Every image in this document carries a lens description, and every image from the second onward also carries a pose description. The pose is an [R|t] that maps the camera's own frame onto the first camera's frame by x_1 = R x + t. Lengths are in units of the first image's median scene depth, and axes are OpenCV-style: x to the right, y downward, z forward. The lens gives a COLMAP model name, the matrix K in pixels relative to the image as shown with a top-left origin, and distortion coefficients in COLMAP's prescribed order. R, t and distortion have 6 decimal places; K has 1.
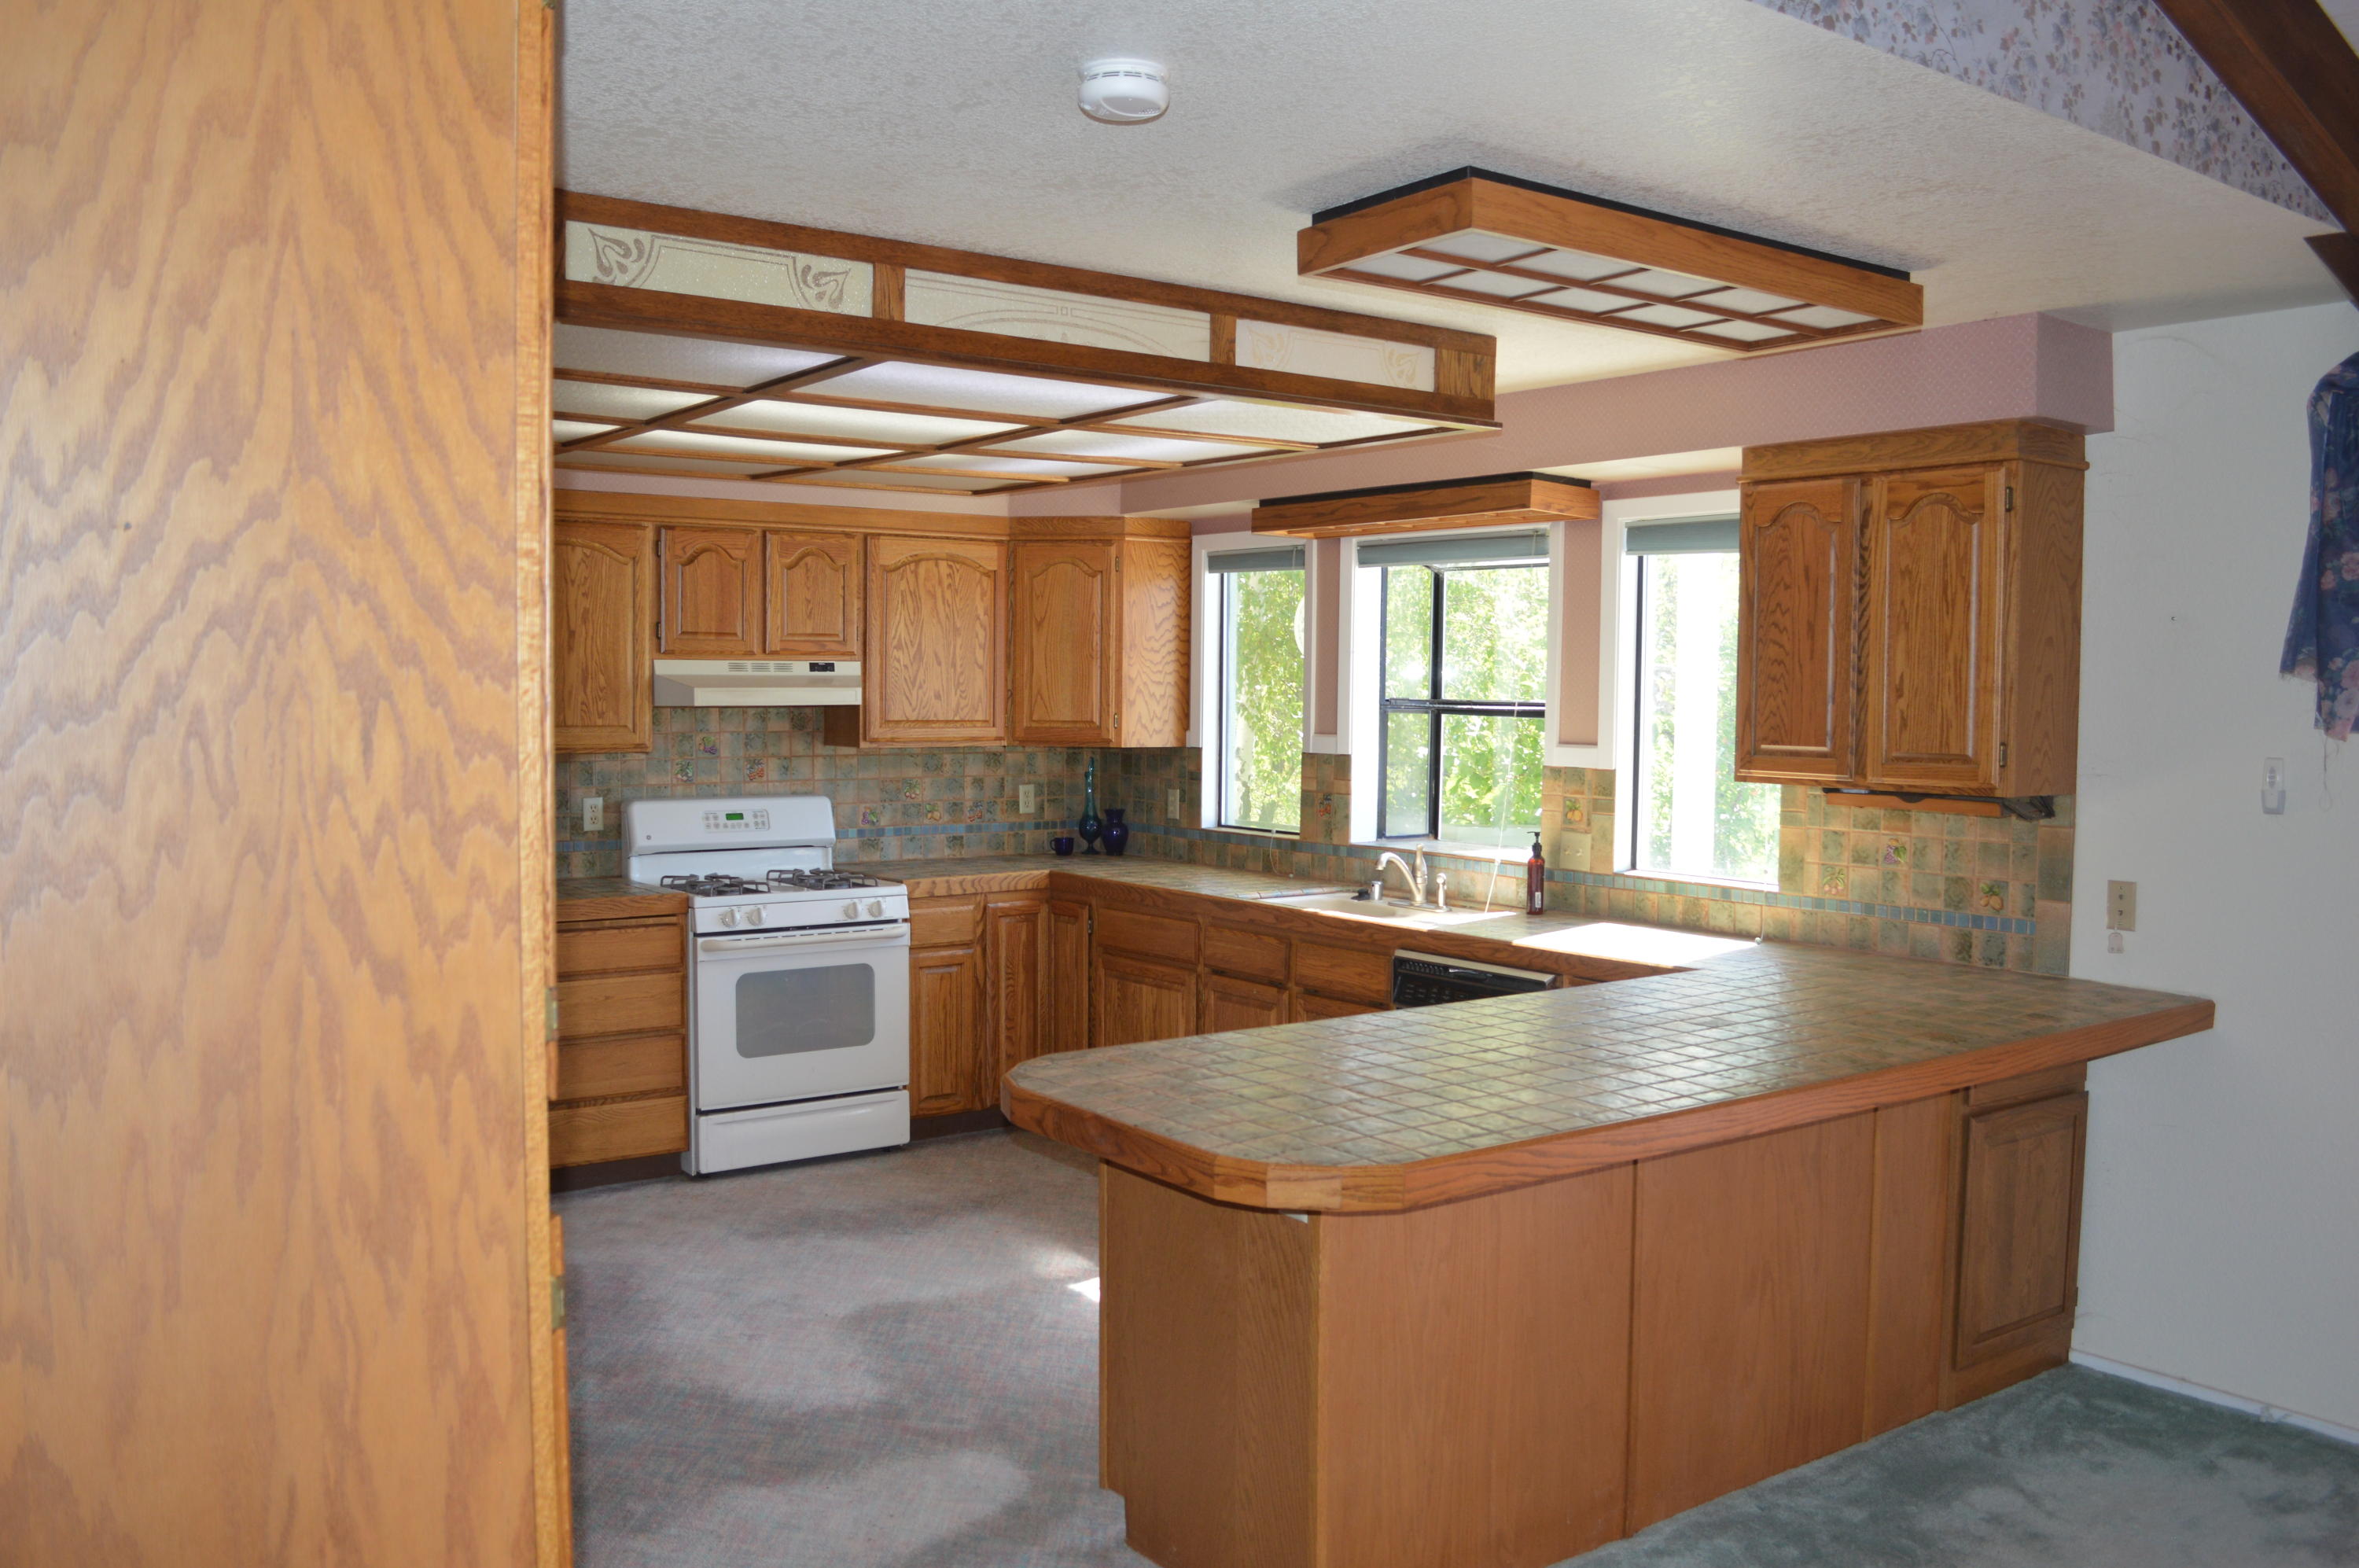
lens RADIAL K [[1921.7, 0, 1174.4], [0, 1921.7, 784.6], [0, 0, 1]] dist [-0.081729, 0.012355]
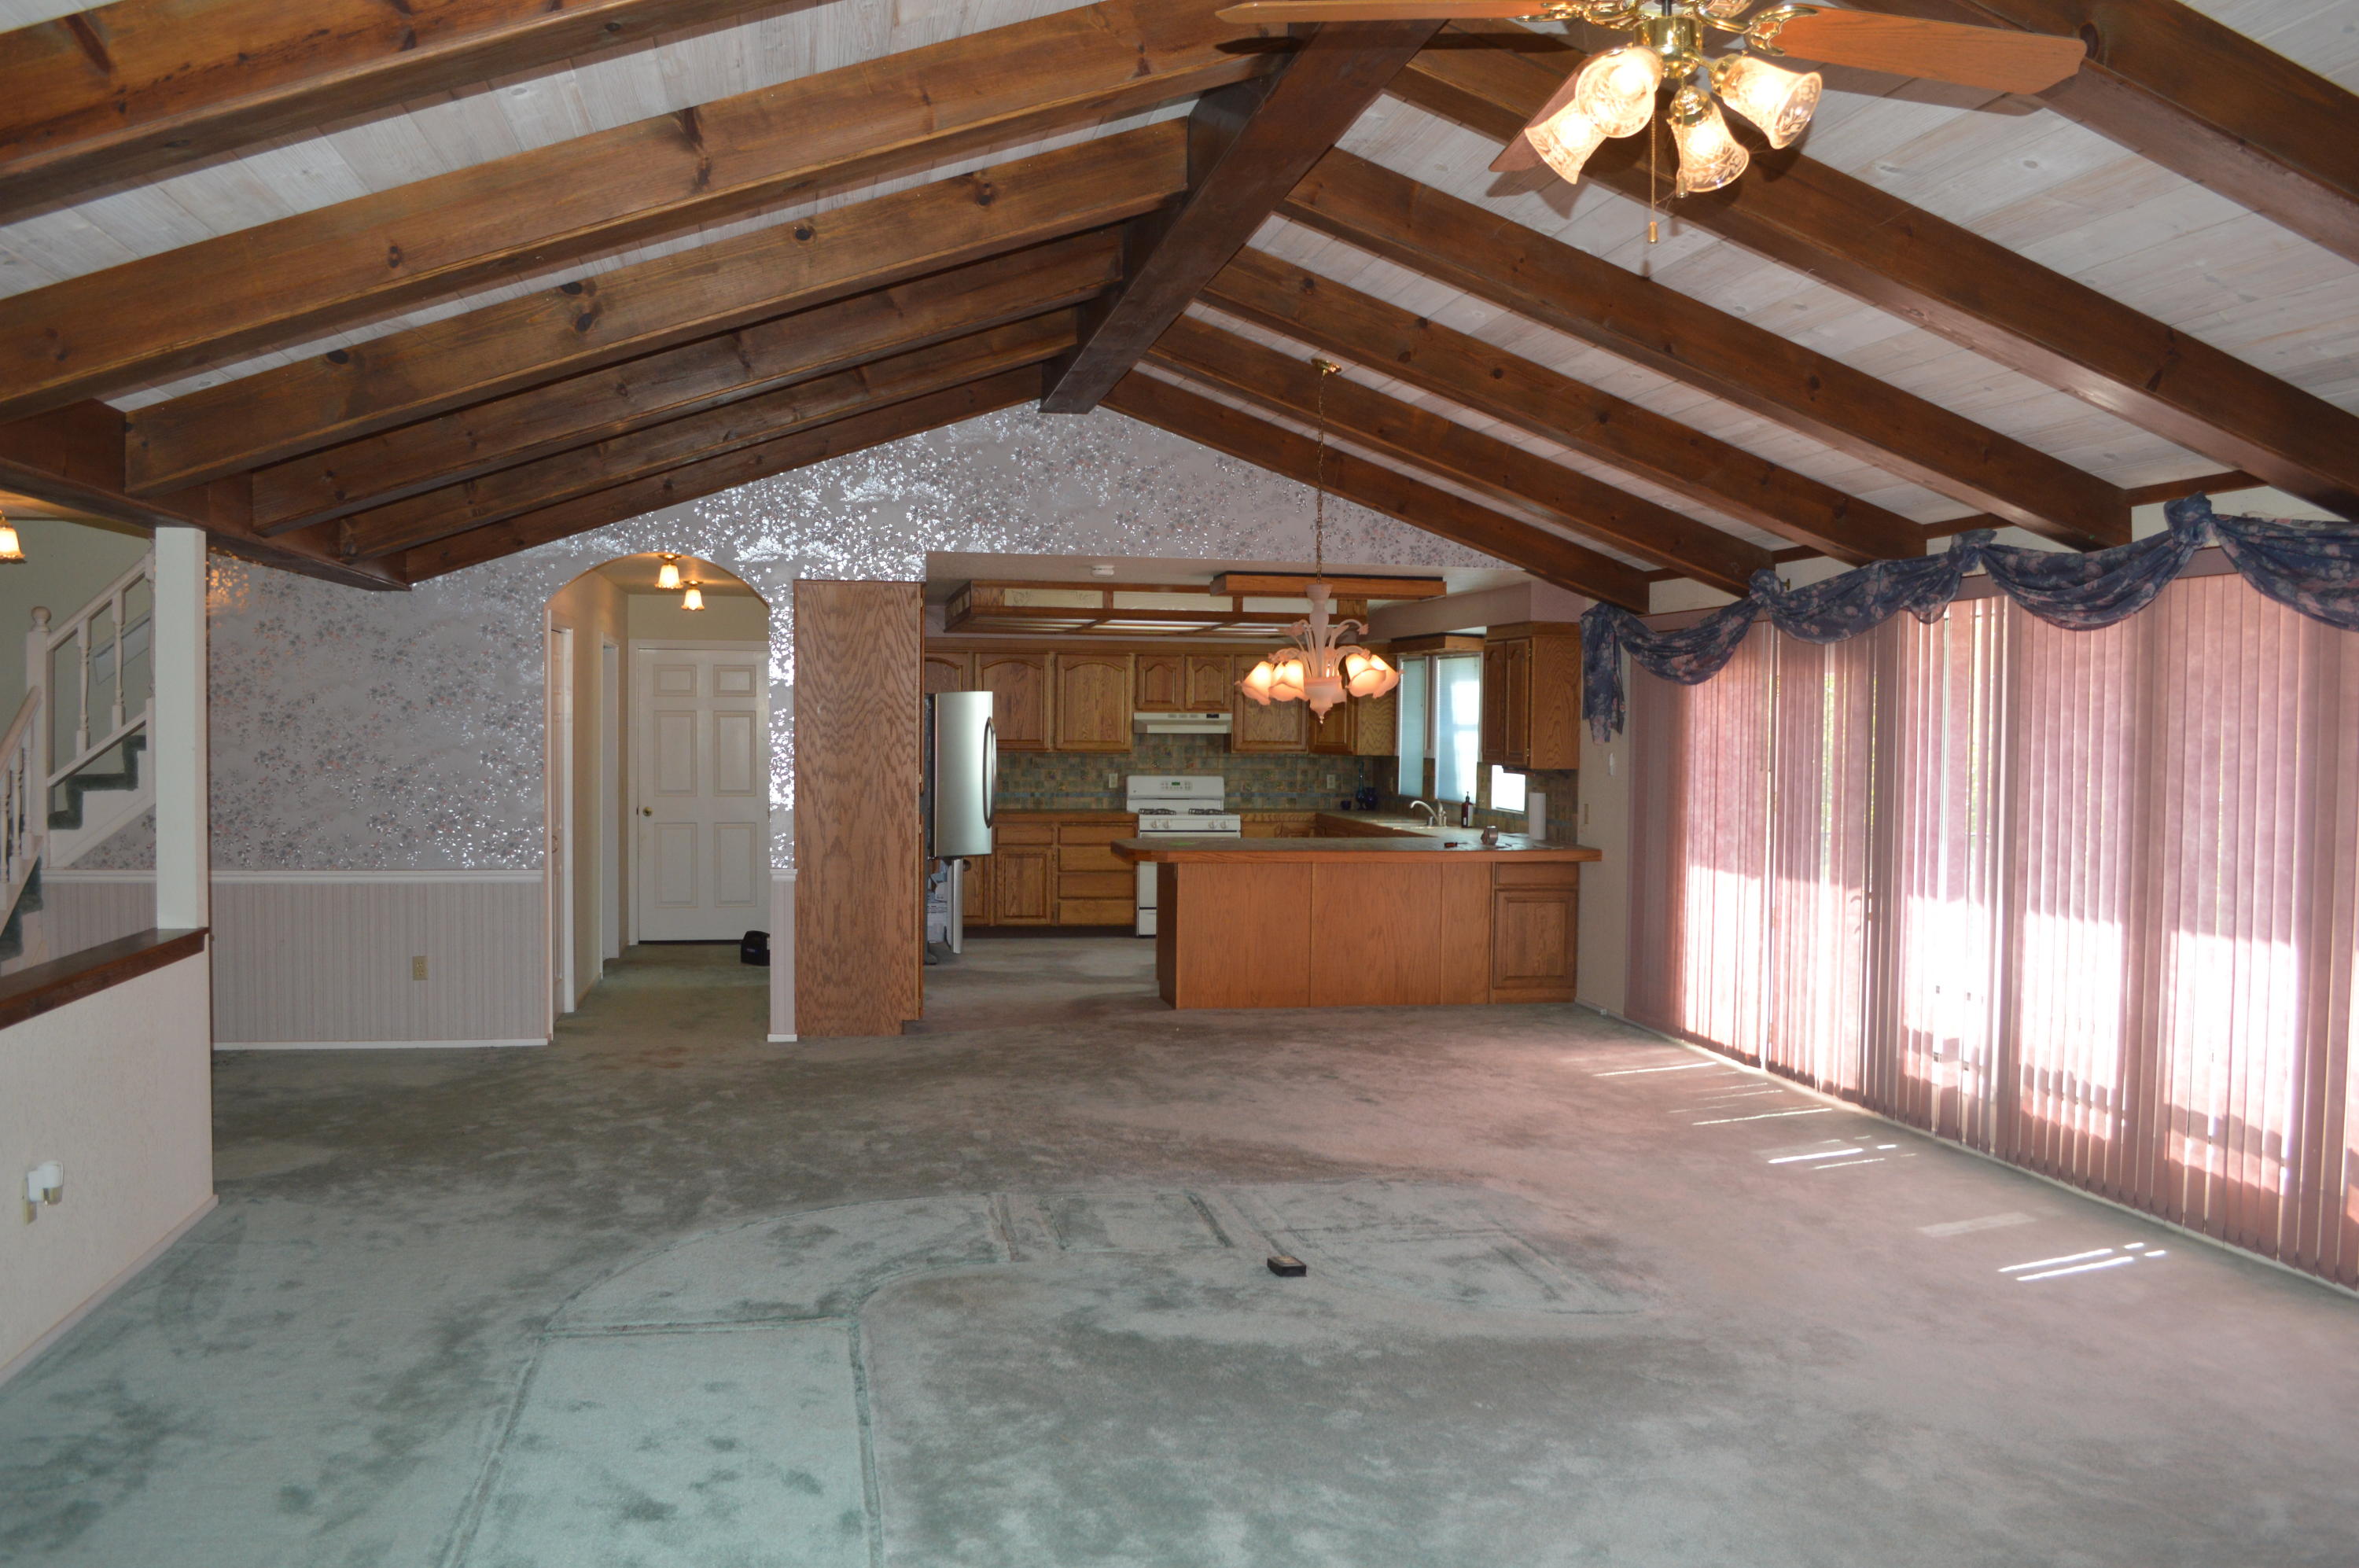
lens RADIAL K [[1921.7, 0, 1179.8], [0, 1921.7, 789.1], [0, 0, 1]] dist [-0.081729, 0.012355]
pose [[0.899183, 0.018946, -0.437163, 0.815813], [-0.027688, 0.999524, -0.013632, 0.058276], [0.436697, 0.024362, 0.899279, -1.086806]]
